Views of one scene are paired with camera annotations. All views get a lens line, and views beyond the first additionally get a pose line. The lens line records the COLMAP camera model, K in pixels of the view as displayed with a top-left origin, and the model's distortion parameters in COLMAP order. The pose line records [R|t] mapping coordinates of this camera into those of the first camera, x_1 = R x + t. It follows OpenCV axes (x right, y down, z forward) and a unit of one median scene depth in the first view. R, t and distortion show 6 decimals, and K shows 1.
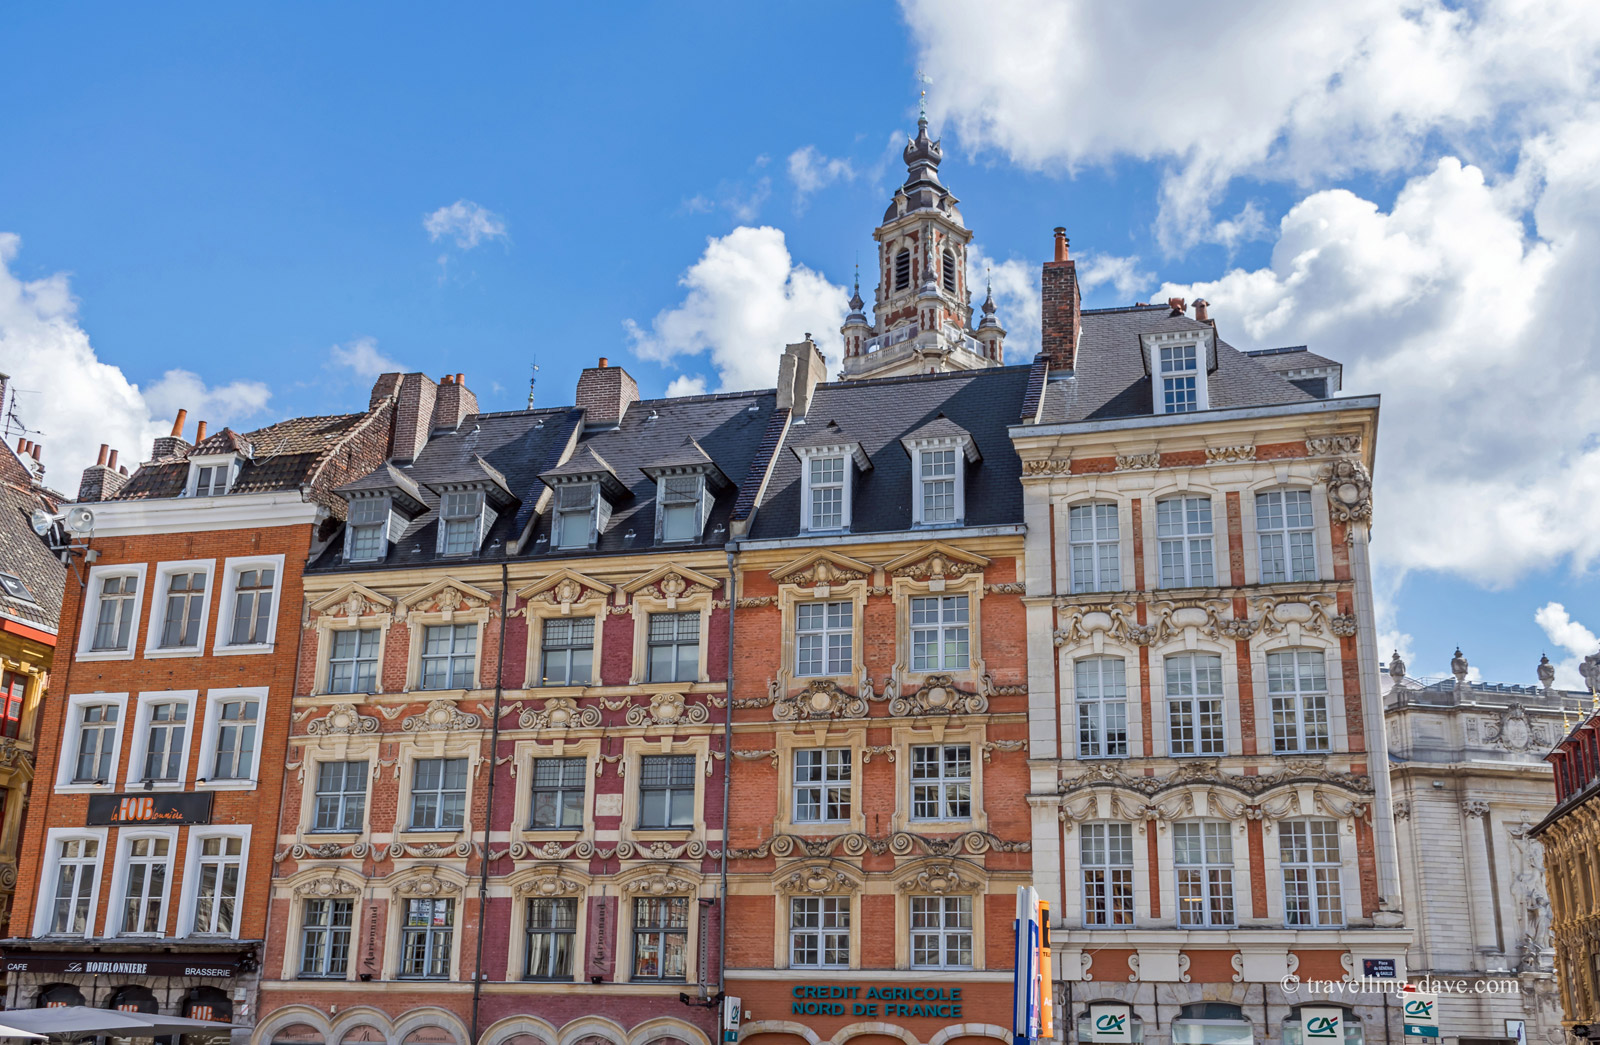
lens RADIAL K [[1658.8, 0, 800.4], [0, 1658.8, 524.3], [0, 0, 1]] dist [0.004825, 0.000000]
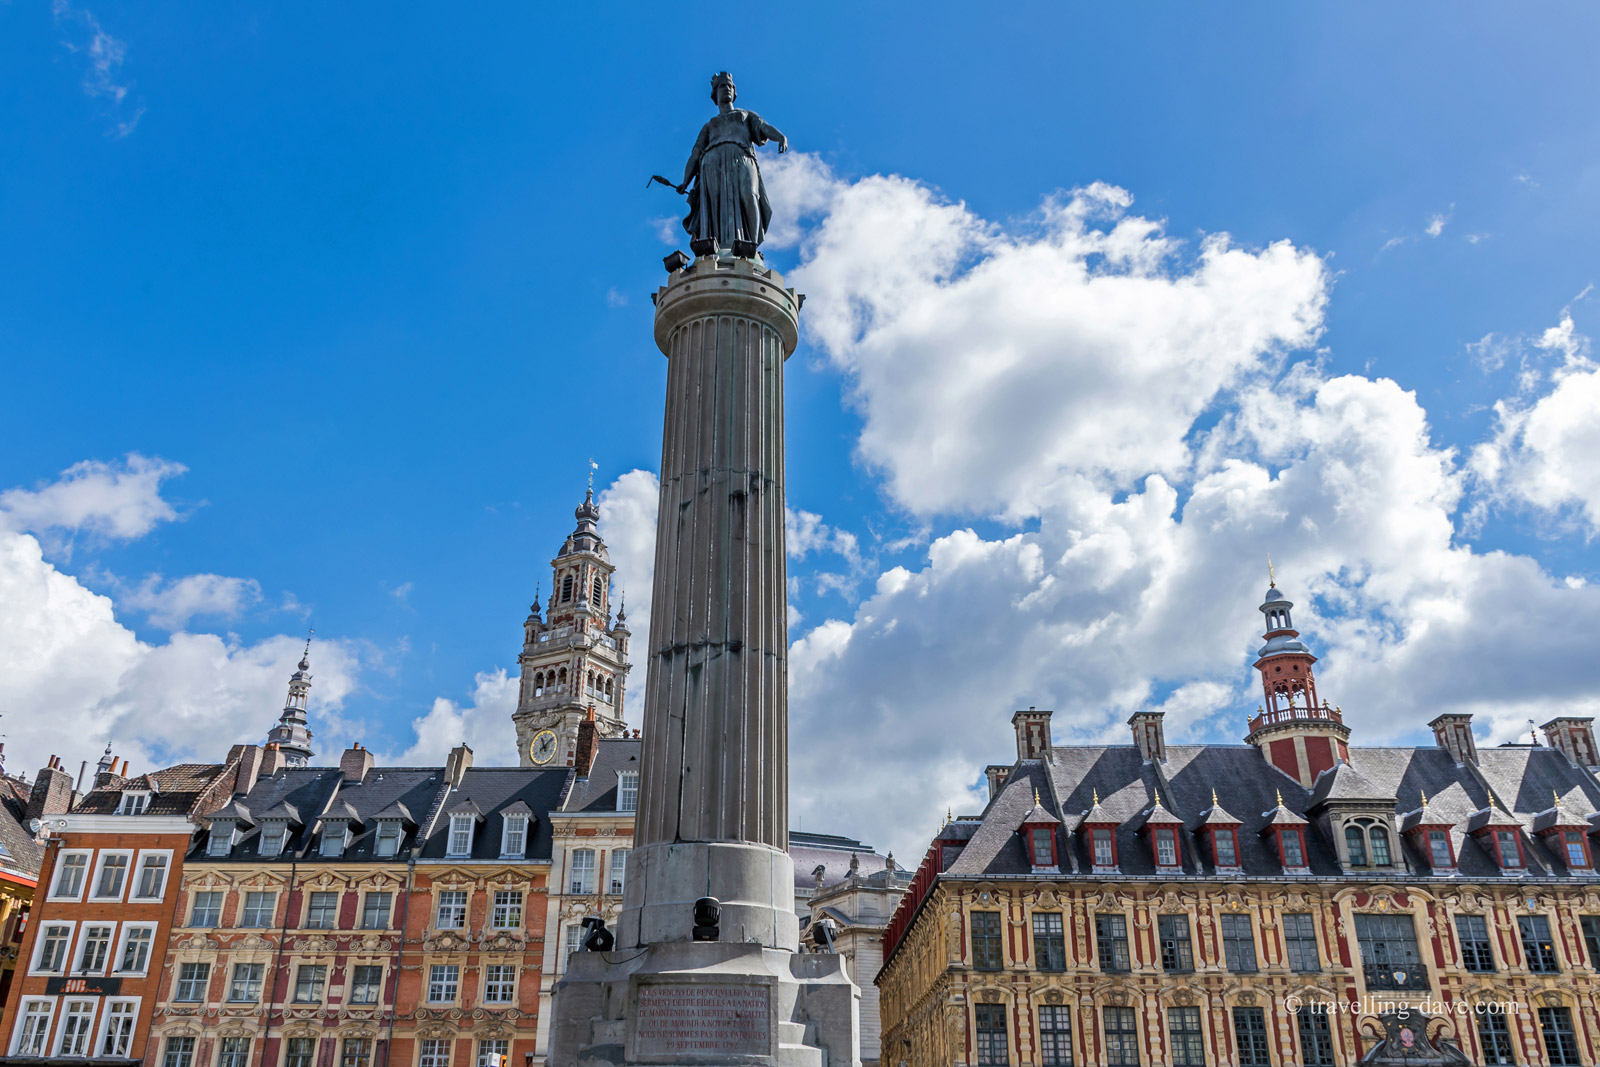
lens RADIAL K [[1251.0, 0, 797.8], [0, 1251.0, 527.9], [0, 0, 1]] dist [-0.010446, -0.002560]
pose [[0.973359, 0.085217, 0.212861, 0.058909], [-0.056277, 0.988762, -0.138504, -0.201908], [-0.222271, 0.122835, 0.967216, -0.644072]]
